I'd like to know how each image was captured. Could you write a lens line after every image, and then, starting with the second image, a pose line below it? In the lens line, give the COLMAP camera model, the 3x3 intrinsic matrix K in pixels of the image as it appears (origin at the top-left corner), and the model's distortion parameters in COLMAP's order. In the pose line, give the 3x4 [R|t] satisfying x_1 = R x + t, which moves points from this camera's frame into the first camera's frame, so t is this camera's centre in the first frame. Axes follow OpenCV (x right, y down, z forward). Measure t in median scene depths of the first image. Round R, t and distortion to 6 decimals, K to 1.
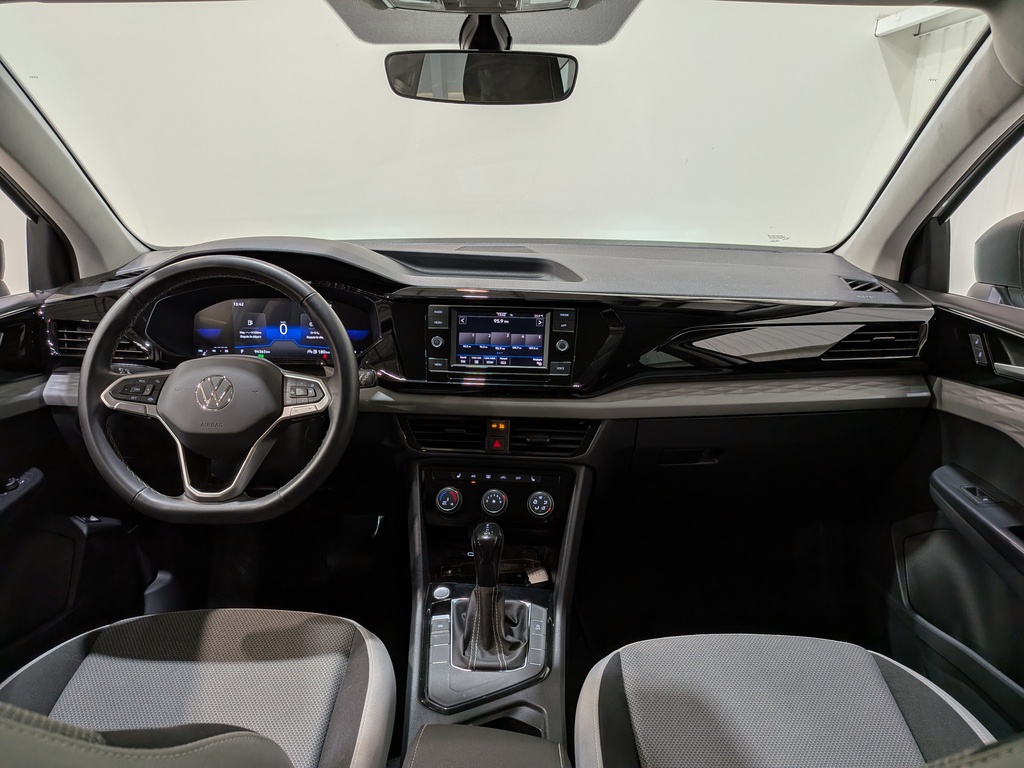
lens RADIAL K [[749.5, 0, 518.1], [0, 749.5, 388.9], [0, 0, 1]] dist [0.050748, -0.092491]
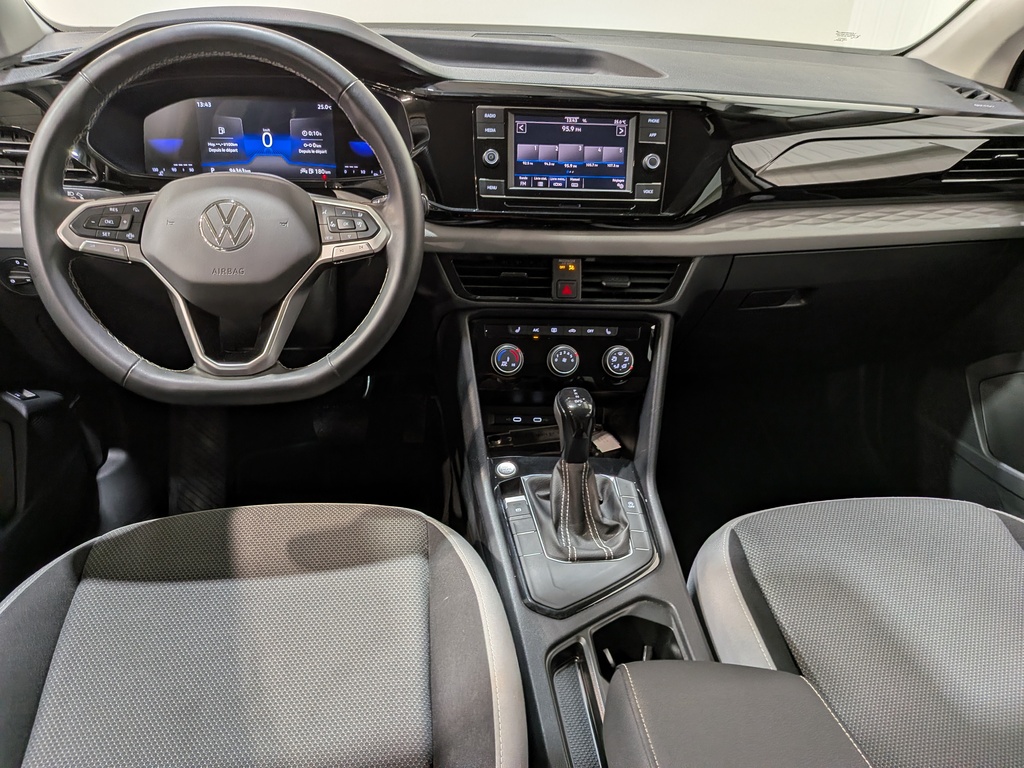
lens RADIAL K [[749.5, 0, 498.8], [0, 749.5, 379.5], [0, 0, 1]] dist [0.050748, -0.092491]
pose [[0.990298, -0.035483, 0.134356, -0.214893], [0.007473, 0.979051, 0.203479, 0.003800], [-0.138761, -0.200501, 0.969817, 0.210282]]
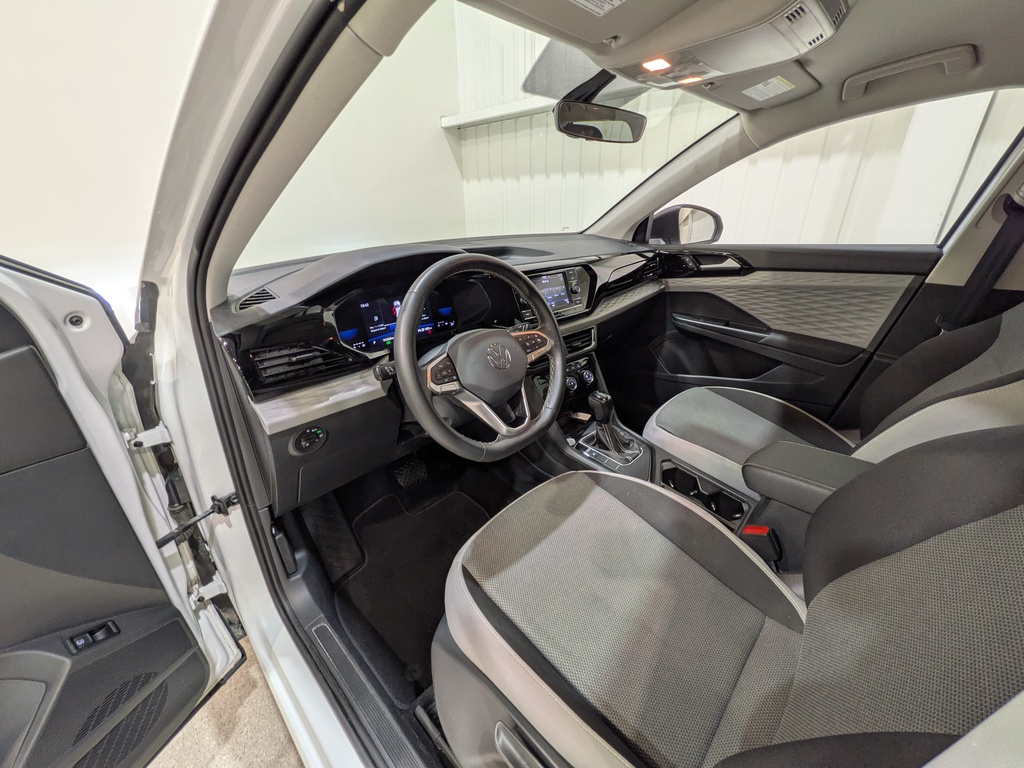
lens RADIAL K [[409.2, 0, 520.6], [0, 409.2, 380.0], [0, 0, 1]] dist [-0.000426, -0.000107]
pose [[0.682958, -0.307515, 0.662573, -0.749718], [0.233479, 0.951382, 0.200896, -0.079559], [-0.692139, 0.017494, 0.721552, 0.390957]]
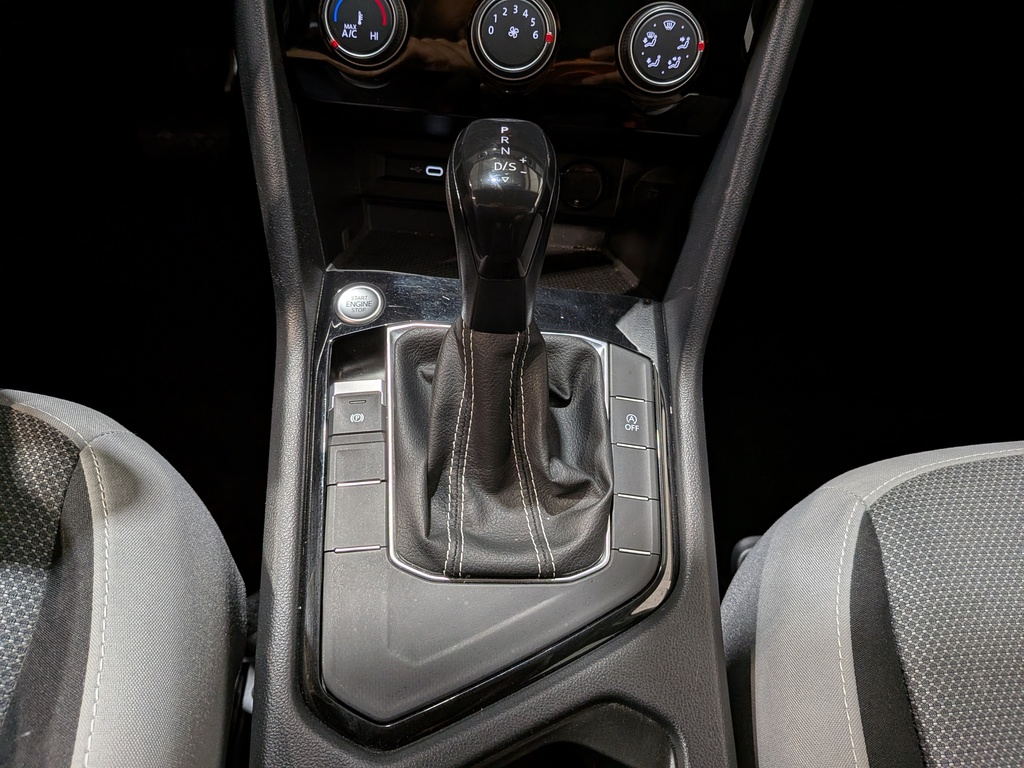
lens RADIAL K [[749.5, 0, 510.6], [0, 749.5, 389.5], [0, 0, 1]] dist [0.050748, -0.092491]
pose [[0.998044, 0.015798, 0.060487, -0.049749], [-0.047667, 0.818315, 0.572791, 0.094156], [-0.040449, -0.574554, 0.817467, 0.669230]]
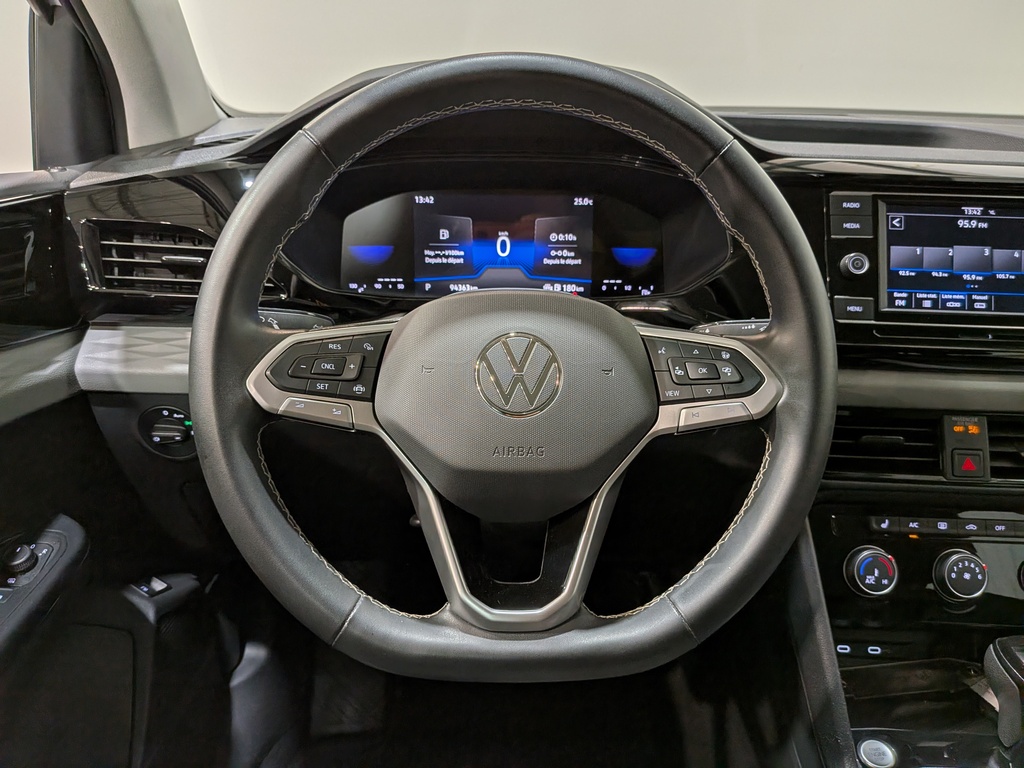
lens RADIAL K [[749.5, 0, 505.8], [0, 749.5, 380.3], [0, 0, 1]] dist [0.050748, -0.092491]
pose [[0.999651, -0.003242, 0.026226, -0.363178], [0.001834, 0.998564, 0.053548, -0.012254], [-0.026362, -0.053482, 0.998221, 0.499496]]
